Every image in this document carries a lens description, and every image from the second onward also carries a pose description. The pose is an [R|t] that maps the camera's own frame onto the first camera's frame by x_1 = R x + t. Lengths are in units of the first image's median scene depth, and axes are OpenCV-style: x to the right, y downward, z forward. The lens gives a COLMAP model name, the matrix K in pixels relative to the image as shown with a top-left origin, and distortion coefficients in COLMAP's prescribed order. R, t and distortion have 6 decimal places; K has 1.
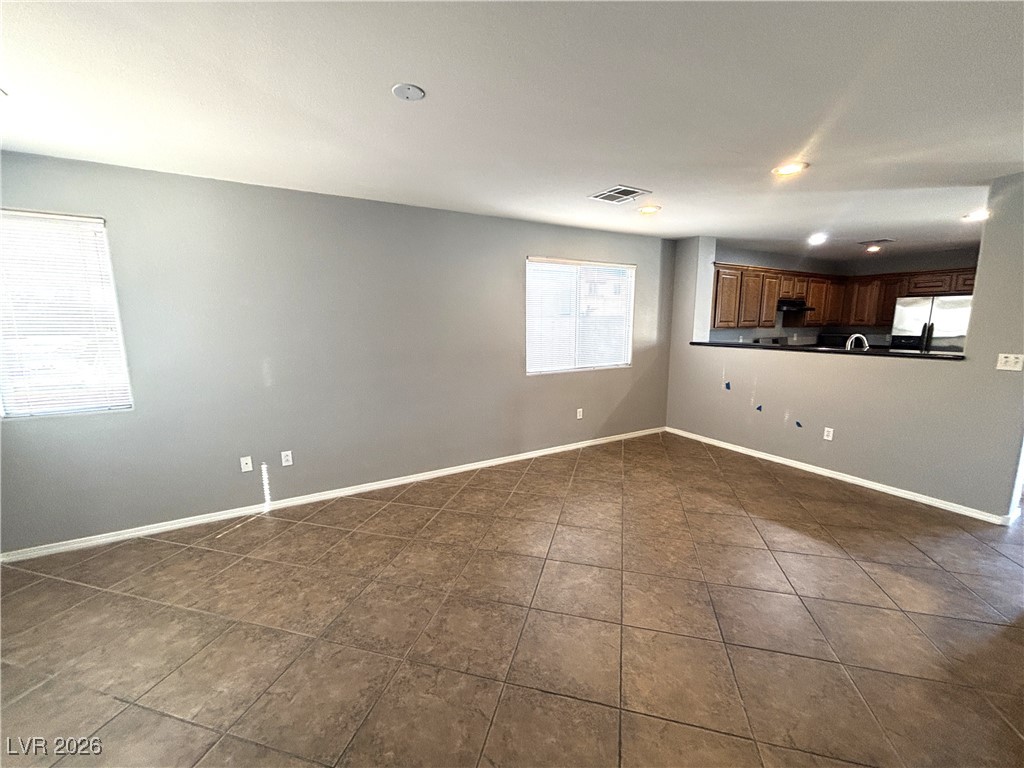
lens RADIAL K [[408.7, 0, 512.0], [0, 408.7, 384.0], [0, 0, 1]] dist [-0.000686, 0.000133]
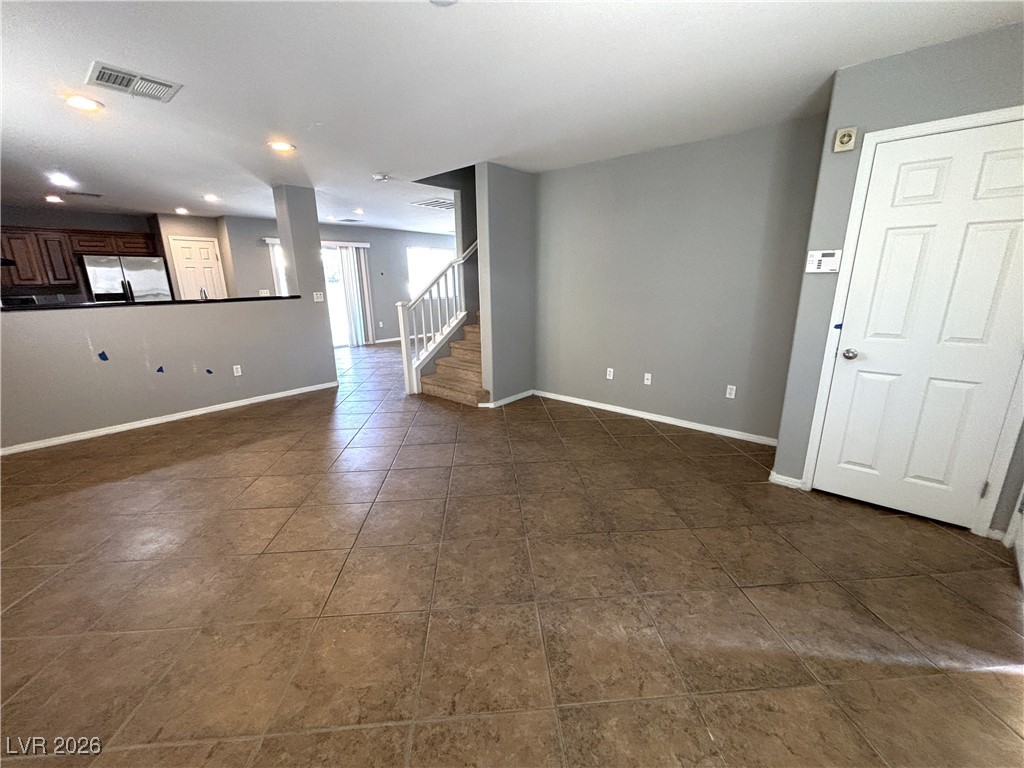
lens RADIAL K [[408.4, 0, 512.0], [0, 408.4, 384.0], [0, 0, 1]] dist [-0.002261, -0.000174]
pose [[-0.330795, -0.230149, 0.915208, -0.577294], [0.160712, 0.941900, 0.294950, -0.061732], [-0.929917, 0.244653, -0.274588, 0.572227]]
